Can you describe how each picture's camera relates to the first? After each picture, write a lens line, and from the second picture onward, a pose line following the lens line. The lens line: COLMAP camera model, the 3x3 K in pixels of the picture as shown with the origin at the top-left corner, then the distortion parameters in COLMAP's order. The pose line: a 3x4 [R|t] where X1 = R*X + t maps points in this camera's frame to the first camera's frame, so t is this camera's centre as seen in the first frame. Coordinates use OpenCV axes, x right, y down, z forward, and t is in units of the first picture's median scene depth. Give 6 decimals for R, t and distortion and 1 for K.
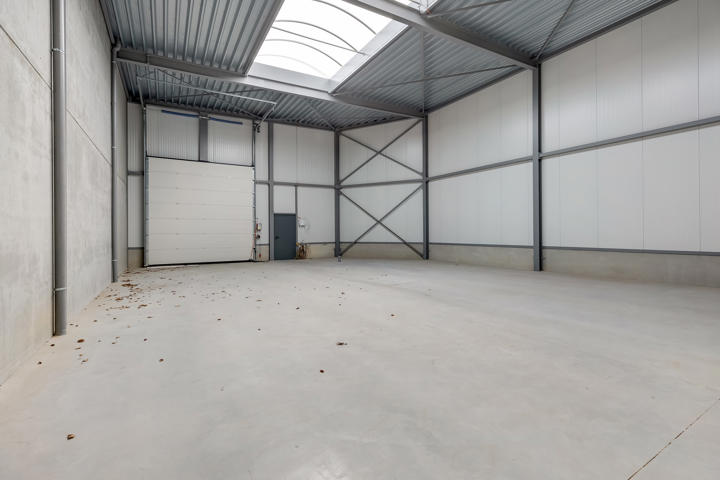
lens RADIAL K [[330.7, 0, 356.1], [0, 330.7, 232.5], [0, 0, 1]] dist [0.001375, -0.000199]
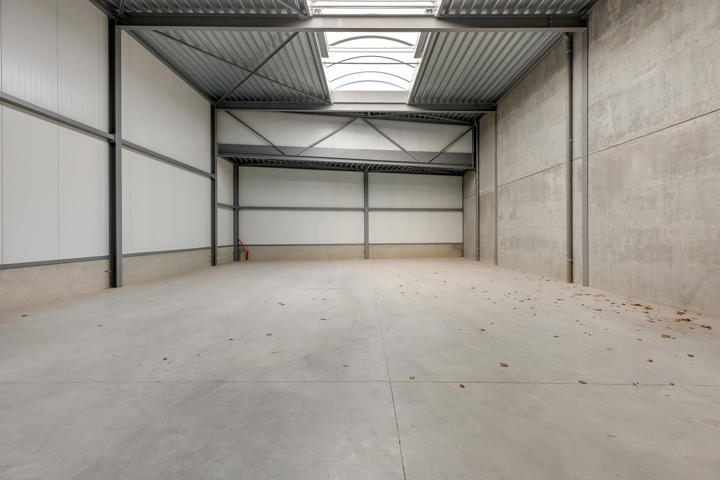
lens RADIAL K [[326.2, 0, 361.0], [0, 326.2, 236.5], [0, 0, 1]] dist [0.001593, -0.000064]
pose [[-0.861191, 0.015779, 0.508037, -0.324744], [0.017608, 0.999844, -0.001206, 0.006650], [-0.507977, 0.007907, -0.861334, 1.360605]]
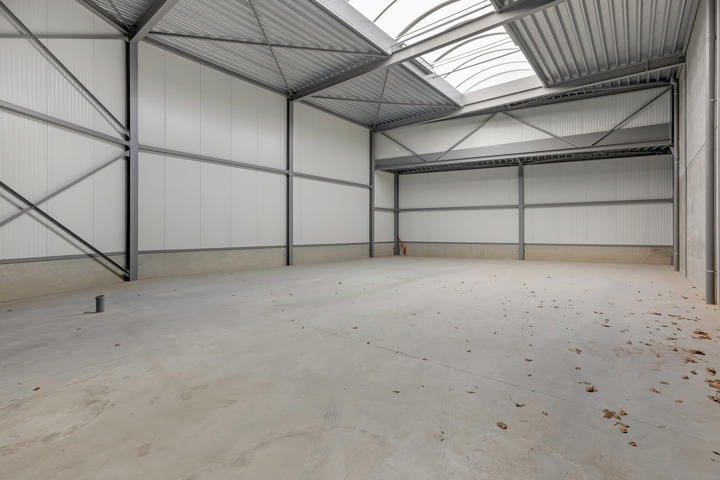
lens RADIAL K [[330.7, 0, 356.1], [0, 330.7, 232.5], [0, 0, 1]] dist [0.001375, -0.000199]
pose [[-0.333808, 0.017235, 0.942484, -0.689047], [0.003890, 0.999850, -0.016906, 0.013421], [-0.942633, -0.001977, -0.333824, 1.172160]]
